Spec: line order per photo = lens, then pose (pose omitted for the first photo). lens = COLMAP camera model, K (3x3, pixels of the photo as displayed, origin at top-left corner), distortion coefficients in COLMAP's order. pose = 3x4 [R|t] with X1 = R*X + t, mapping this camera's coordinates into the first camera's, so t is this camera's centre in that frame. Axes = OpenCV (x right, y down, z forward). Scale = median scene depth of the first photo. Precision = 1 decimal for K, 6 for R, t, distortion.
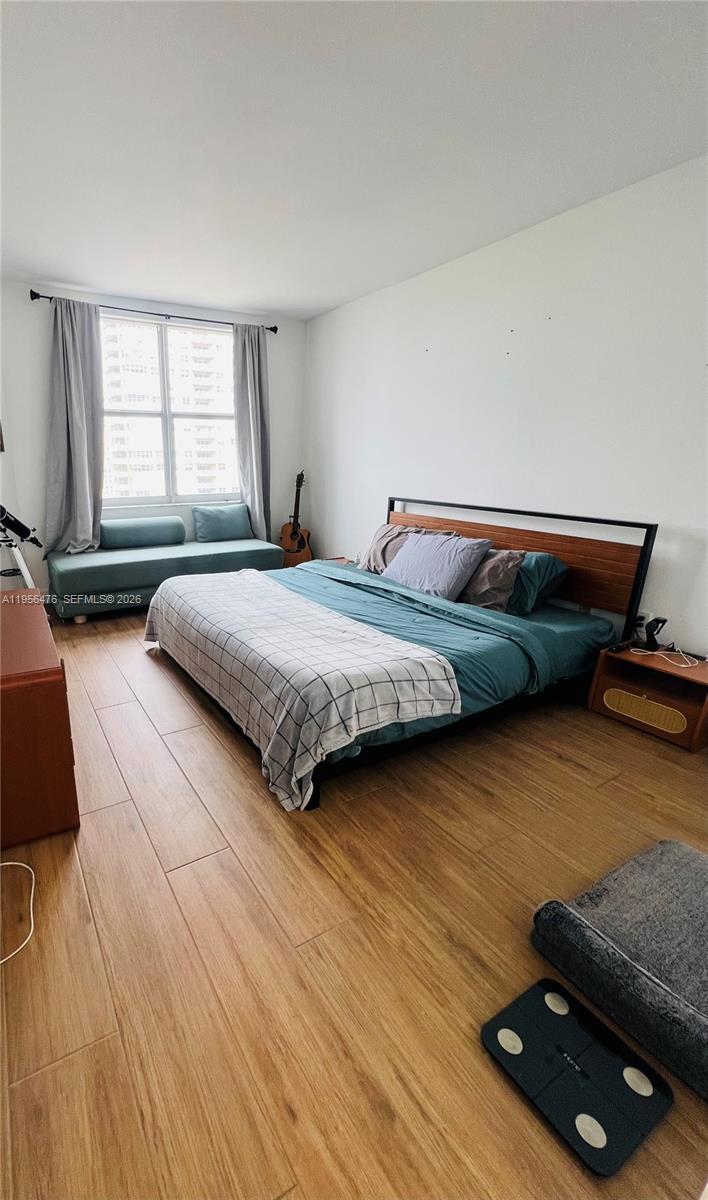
lens RADIAL K [[479.9, 0, 253.5], [0, 479.9, 609.9], [0, 0, 1]] dist [-0.004574, -0.000291]
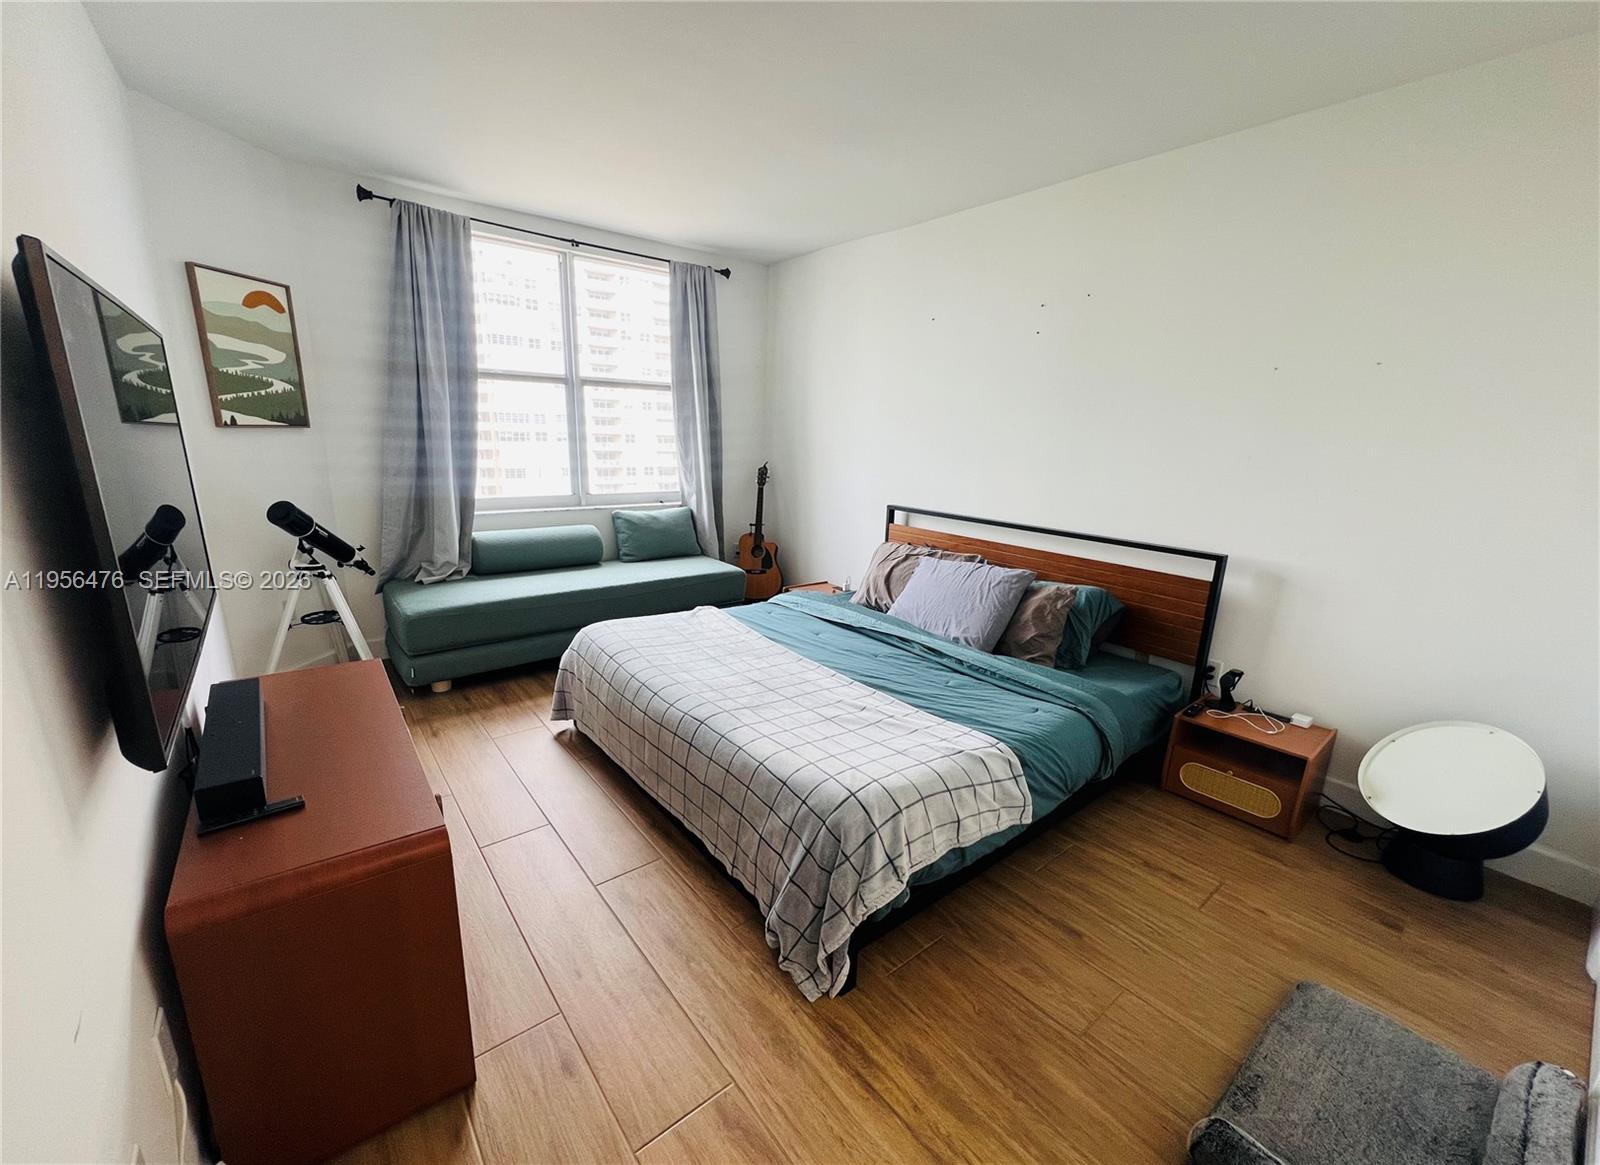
lens RADIAL K [[635.9, 0, 803.2], [0, 635.9, 600.6], [0, 0, 1]] dist [-0.003653, 0.001102]
pose [[0.979663, -0.018040, 0.199837, -0.069364], [0.026678, 0.998819, -0.040619, -0.065826], [-0.198868, 0.045124, 0.978987, 0.074761]]
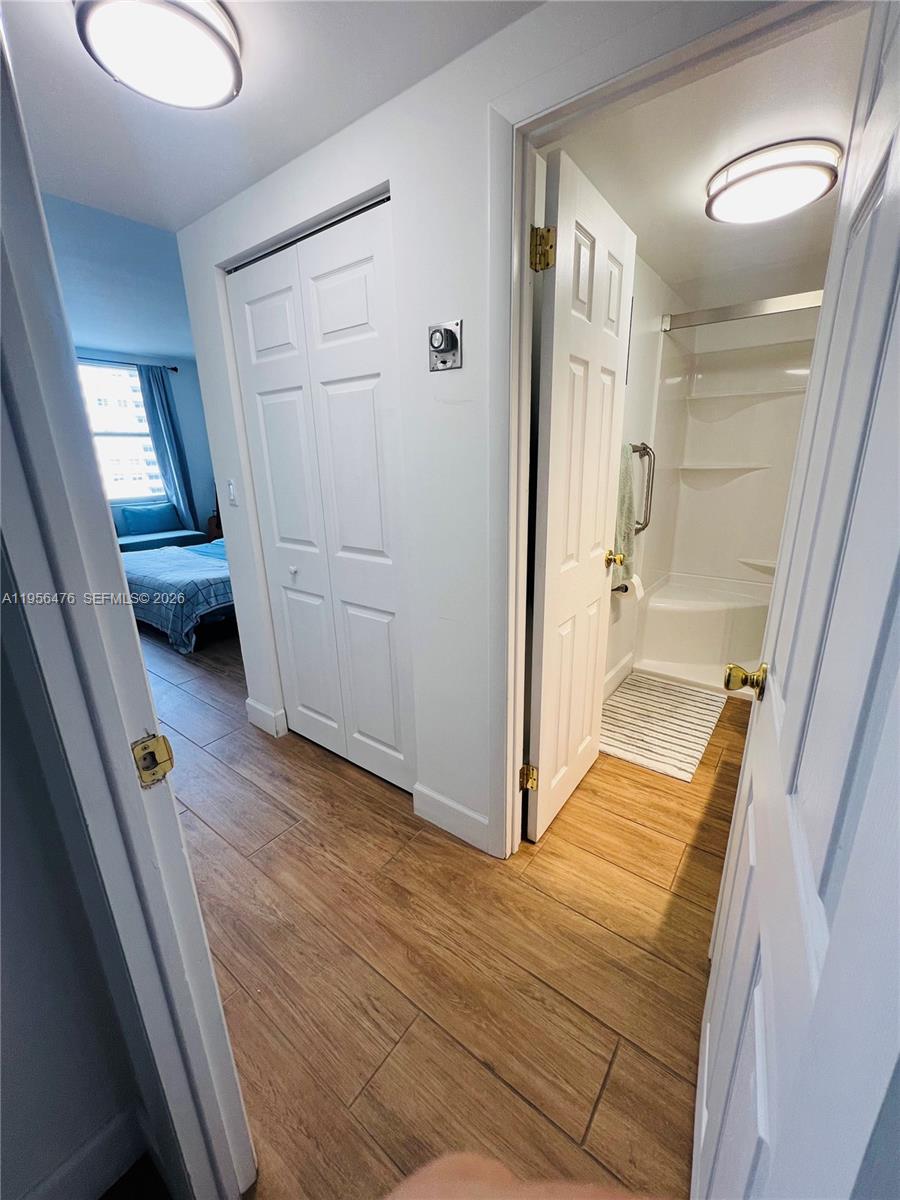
lens RADIAL K [[483.8, 0, 457.2], [0, 483.8, 601.8], [0, 0, 1]] dist [-0.004943, 0.000827]
pose [[0.906037, -0.137038, 0.400397, 0.203152], [0.147345, 0.989072, 0.005096, 0.239369], [-0.396720, 0.054379, 0.916328, -0.764017]]
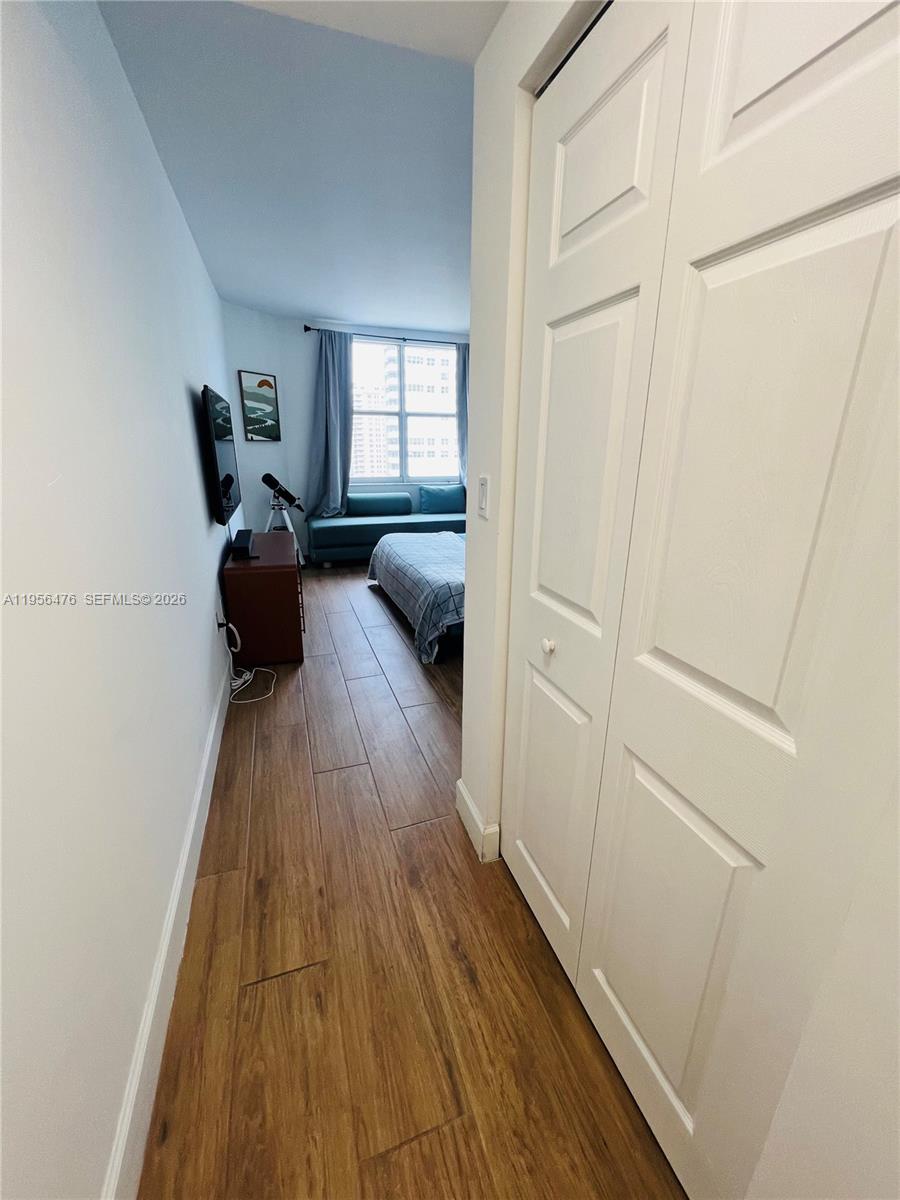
lens RADIAL K [[479.9, 0, 455.7], [0, 479.9, 597.9], [0, 0, 1]] dist [0.001271, 0.001220]
pose [[0.989590, 0.055321, -0.132855, 0.252384], [-0.055360, 0.998461, 0.003405, 0.119427], [0.132839, 0.003986, 0.991130, -0.408463]]
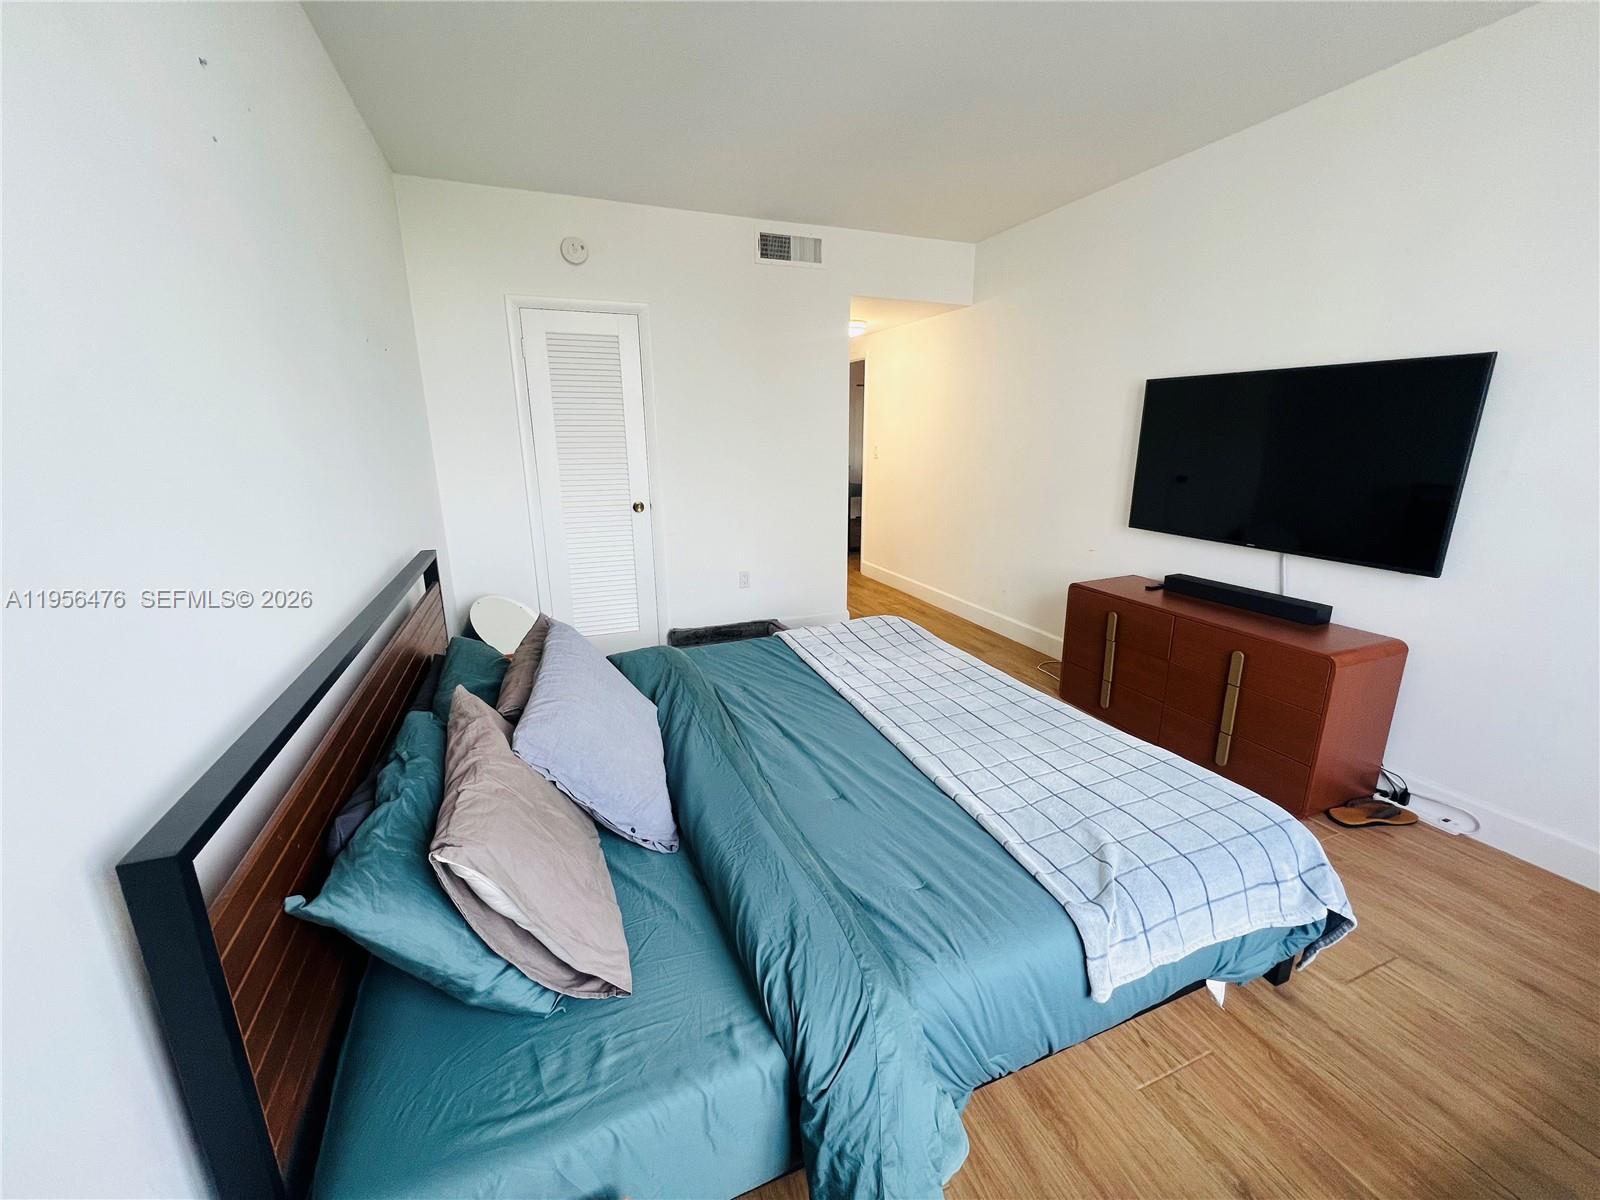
lens RADIAL K [[639.9, 0, 798.0], [0, 639.9, 600.1], [0, 0, 1]] dist [0.001271, 0.001220]
pose [[-0.993837, -0.020666, 0.108904, 0.130843], [0.039990, 0.849462, 0.526133, -0.555818], [-0.103383, 0.527245, -0.843400, 1.704408]]
